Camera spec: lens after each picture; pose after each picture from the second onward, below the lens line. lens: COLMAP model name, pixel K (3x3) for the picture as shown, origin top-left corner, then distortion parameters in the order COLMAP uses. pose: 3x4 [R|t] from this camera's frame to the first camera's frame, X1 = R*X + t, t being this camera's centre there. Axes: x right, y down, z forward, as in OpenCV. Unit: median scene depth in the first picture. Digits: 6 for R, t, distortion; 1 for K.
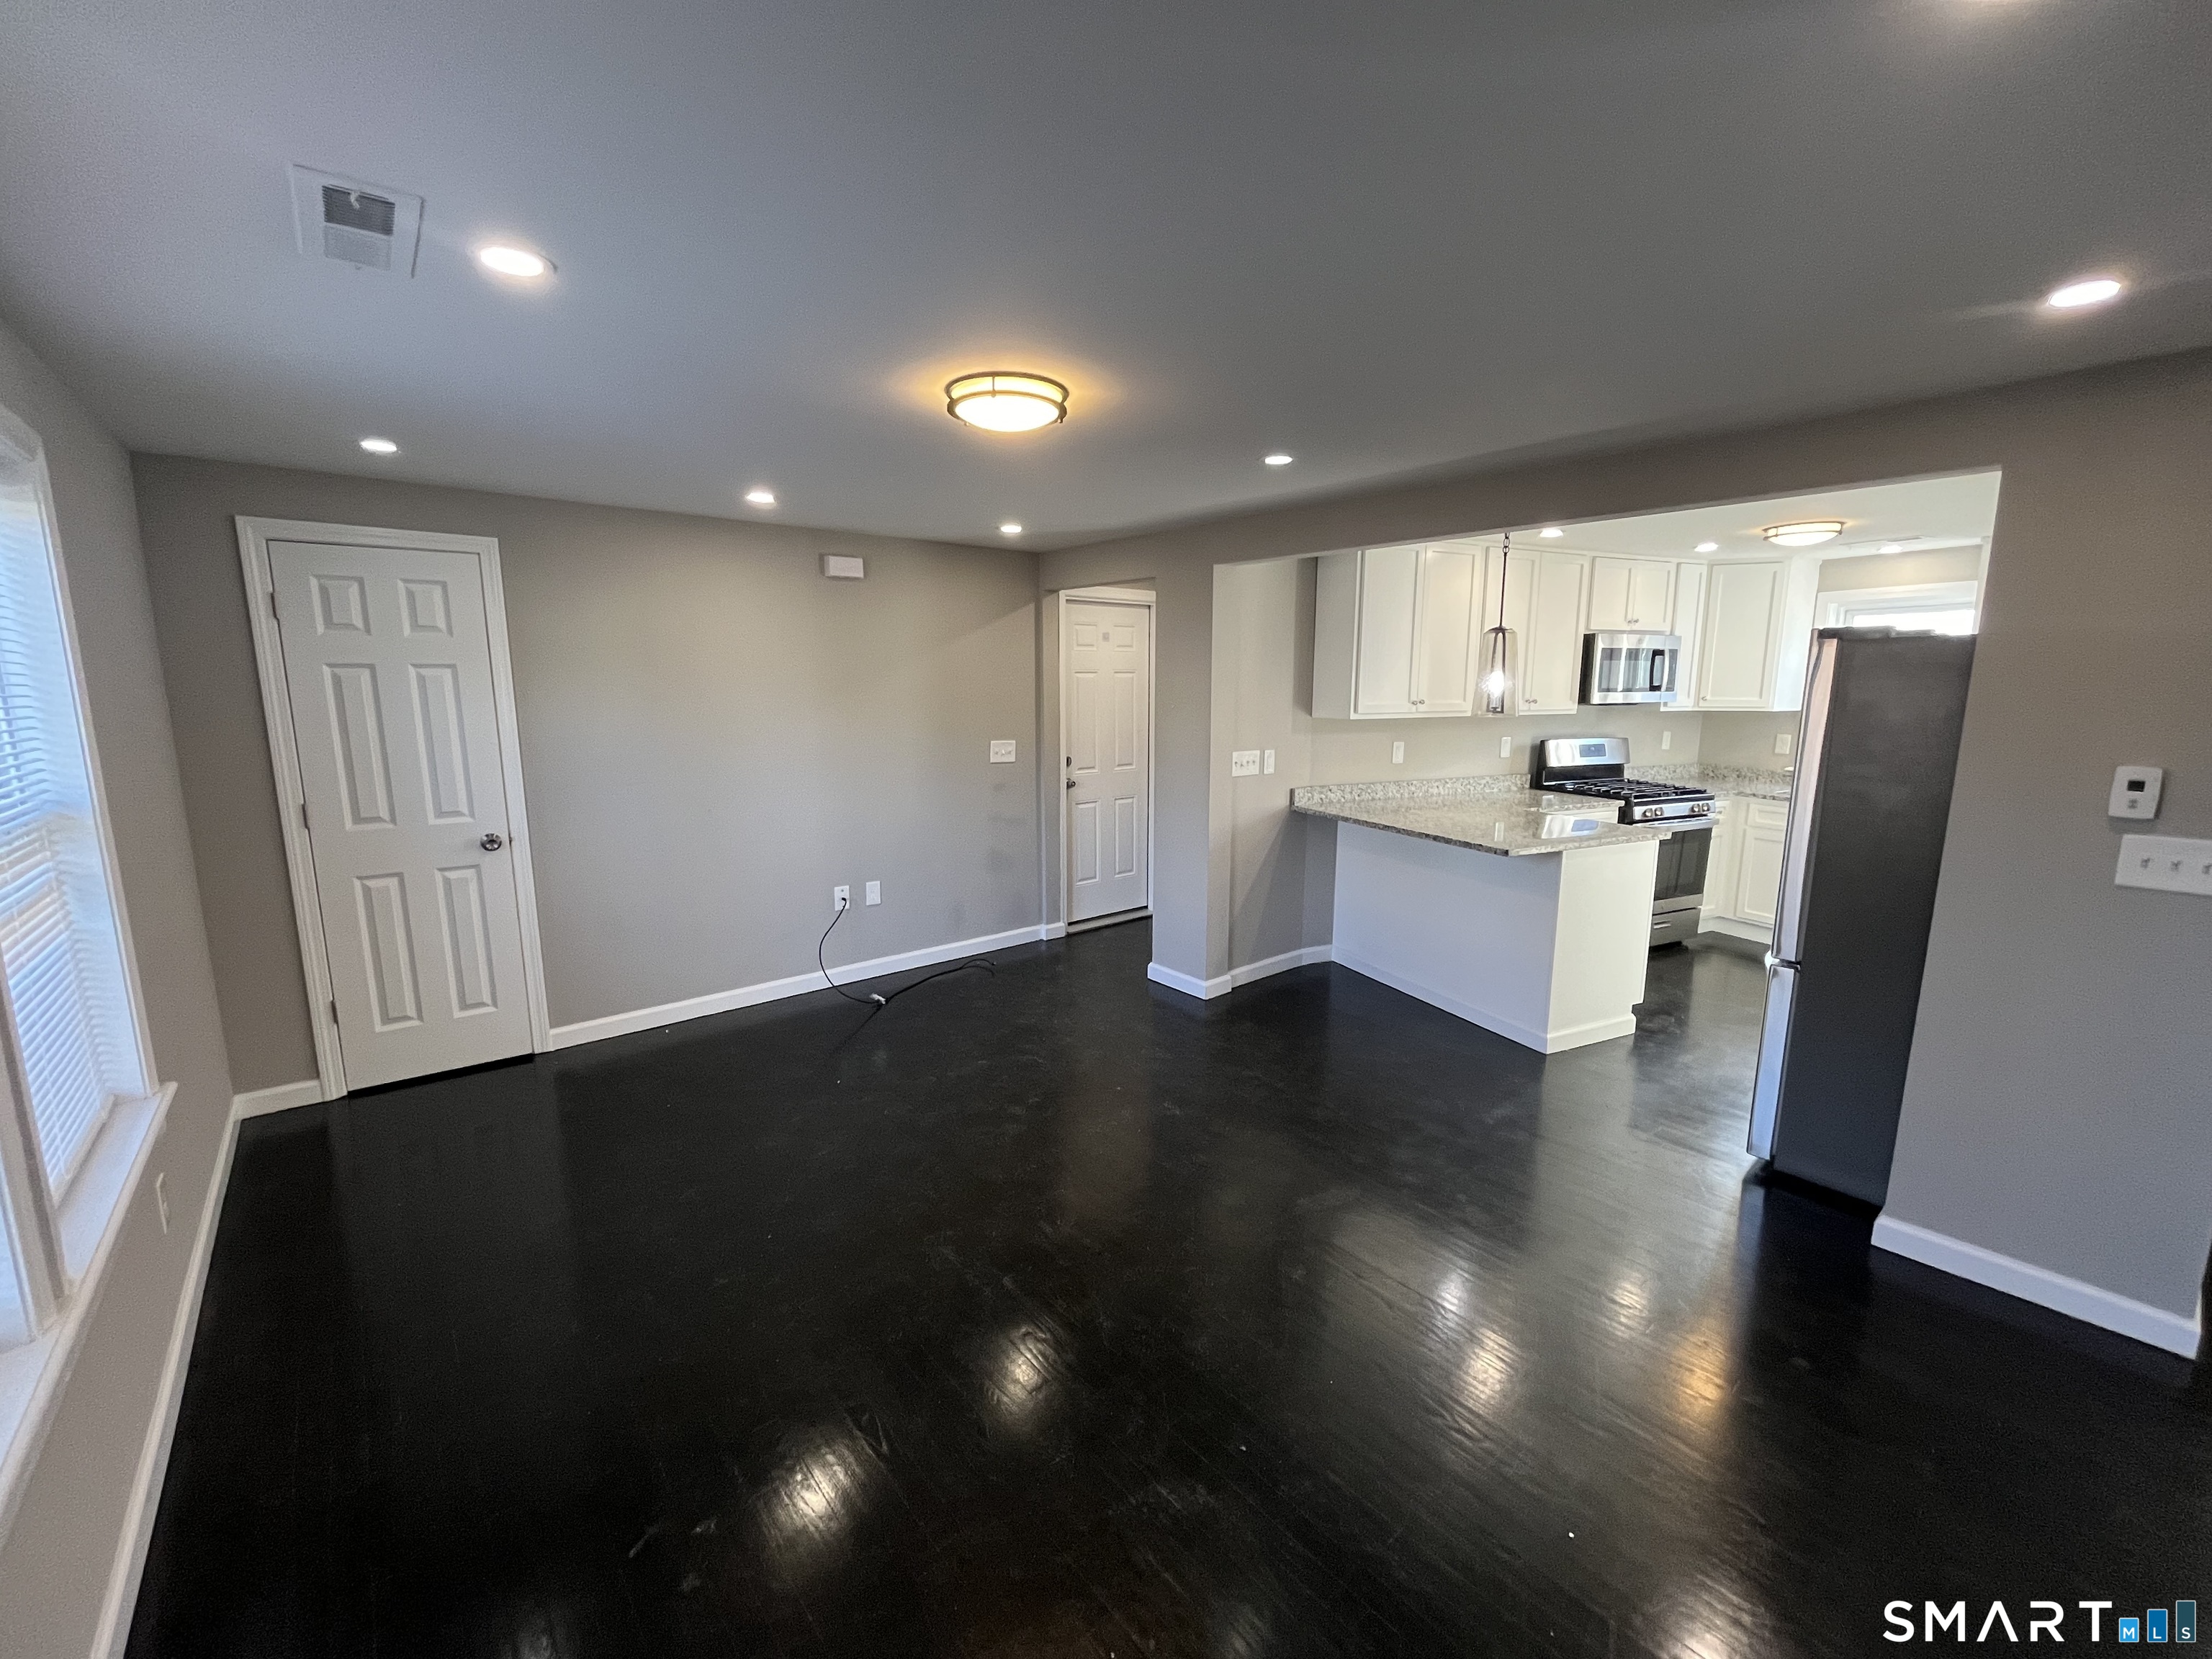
lens RADIAL K [[893.2, 0, 1106.0], [0, 893.2, 832.3], [0, 0, 1]] dist [-0.001680, 0.000047]
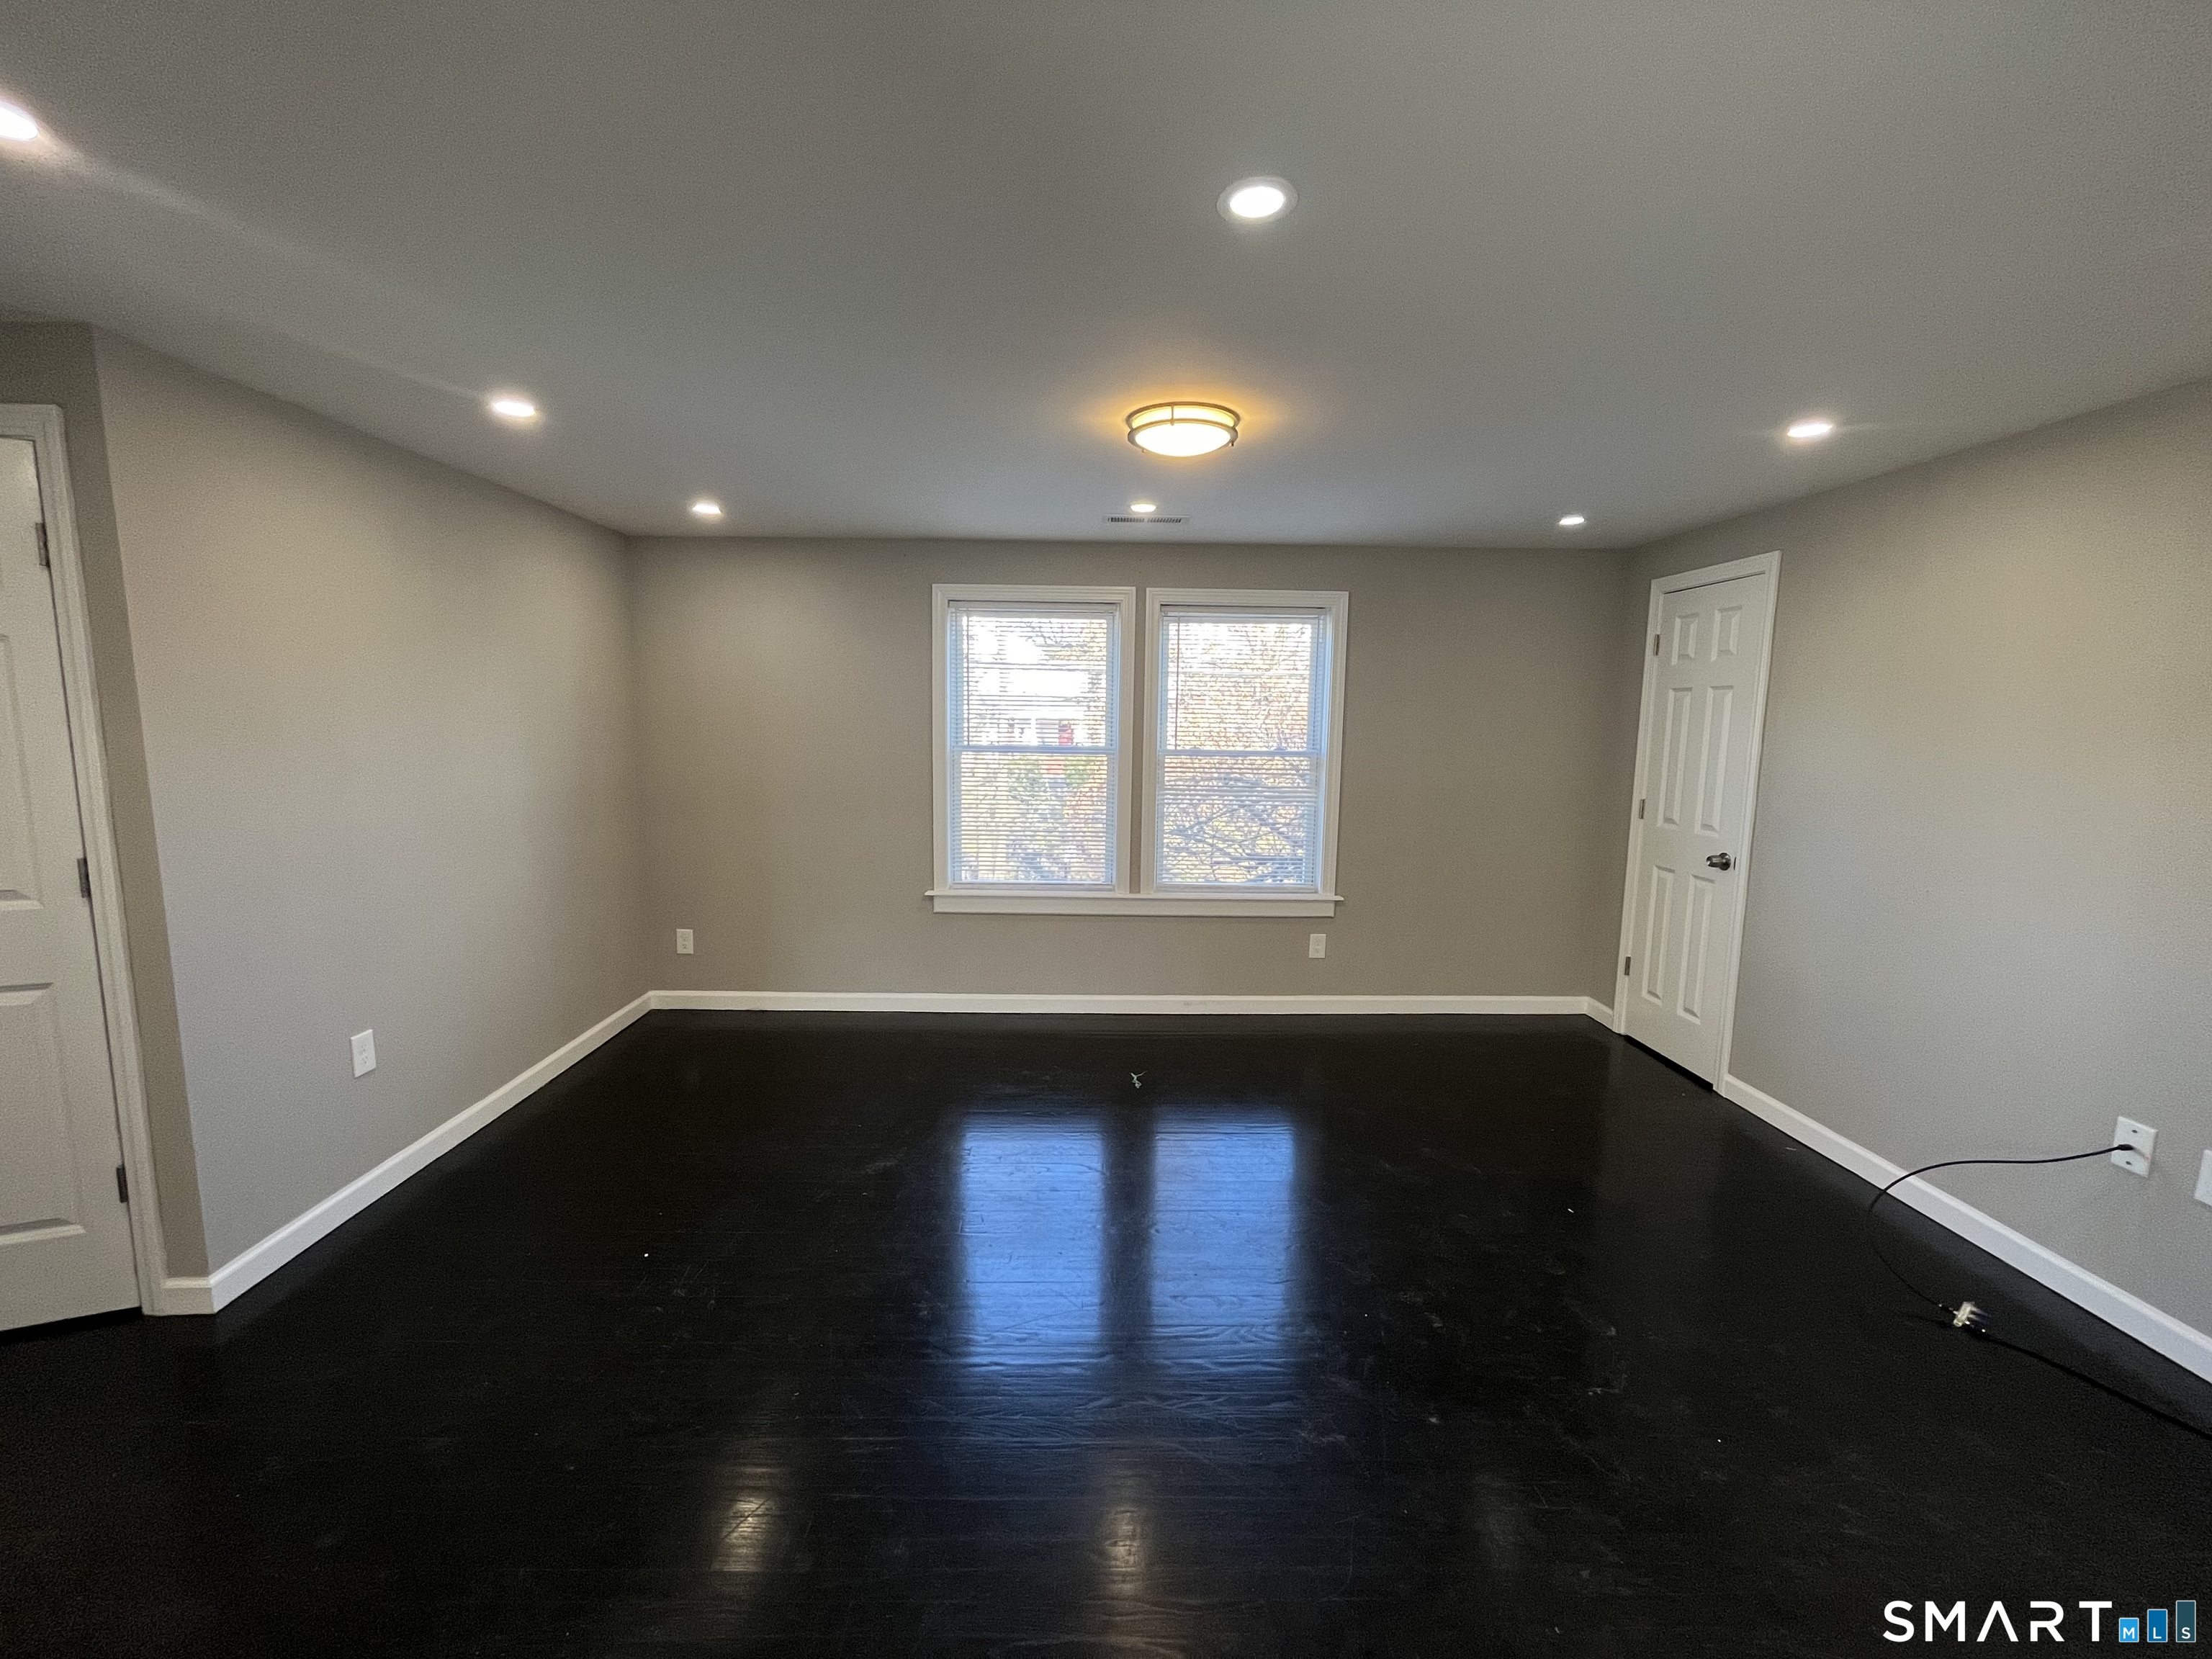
lens RADIAL K [[893.2, 0, 1103.6], [0, 893.2, 830.4], [0, 0, 1]] dist [-0.001680, 0.000047]
pose [[-0.609109, 0.095757, -0.787284, 0.537799], [-0.144526, 0.962660, 0.228906, -0.158149], [0.779806, 0.253212, -0.572526, 1.071971]]
